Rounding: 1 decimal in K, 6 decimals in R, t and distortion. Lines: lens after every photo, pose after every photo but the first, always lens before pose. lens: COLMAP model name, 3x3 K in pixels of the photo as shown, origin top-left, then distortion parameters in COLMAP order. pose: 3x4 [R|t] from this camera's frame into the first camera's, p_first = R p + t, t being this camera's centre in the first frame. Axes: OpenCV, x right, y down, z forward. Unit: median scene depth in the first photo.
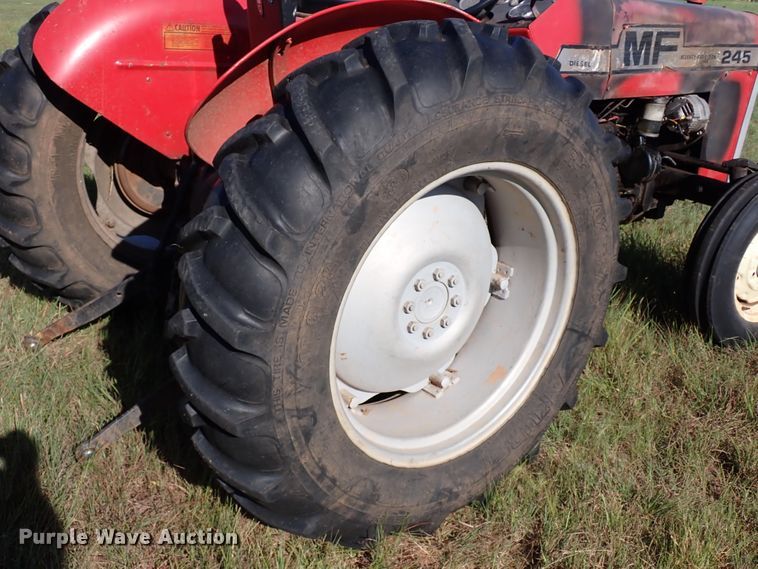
lens RADIAL K [[844.8, 0, 375.6], [0, 844.8, 291.5], [0, 0, 1]] dist [-0.015073, 0.000000]
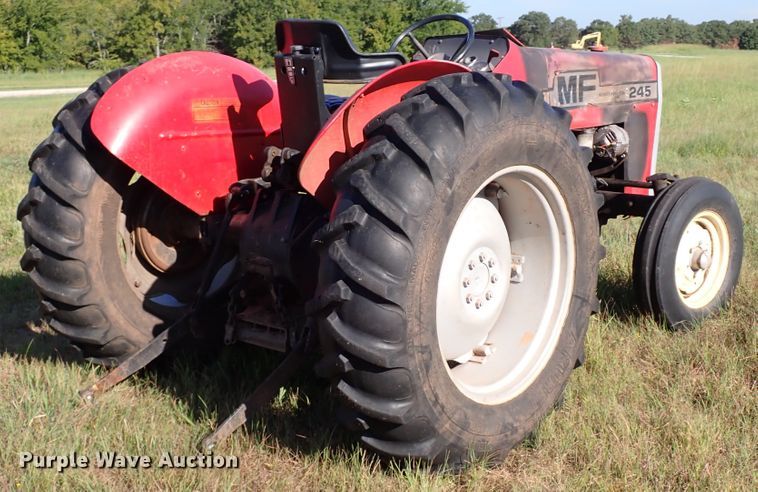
lens RADIAL K [[1086.2, 0, 378.9], [0, 1086.2, 268.1], [0, 0, 1]] dist [-0.041352, 0.000000]
pose [[0.975840, -0.112503, 0.187296, -0.311032], [0.140601, 0.979510, -0.144192, 0.168959], [-0.167236, 0.167042, 0.971663, -0.481373]]
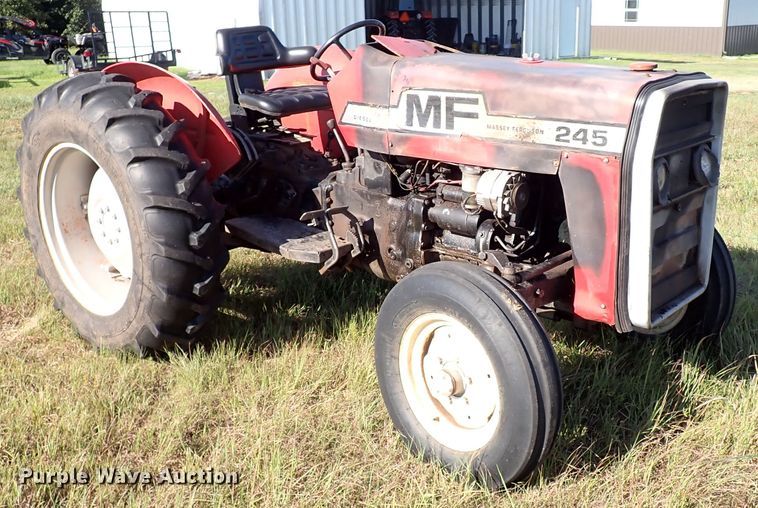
lens RADIAL K [[866.8, 0, 380.4], [0, 866.8, 250.0], [0, 0, 1]] dist [0.073791, 0.000000]
pose [[0.179964, 0.214460, -0.960010, 1.534497], [-0.322644, 0.934822, 0.148350, -0.309859], [0.929254, 0.283044, 0.237429, 0.860277]]
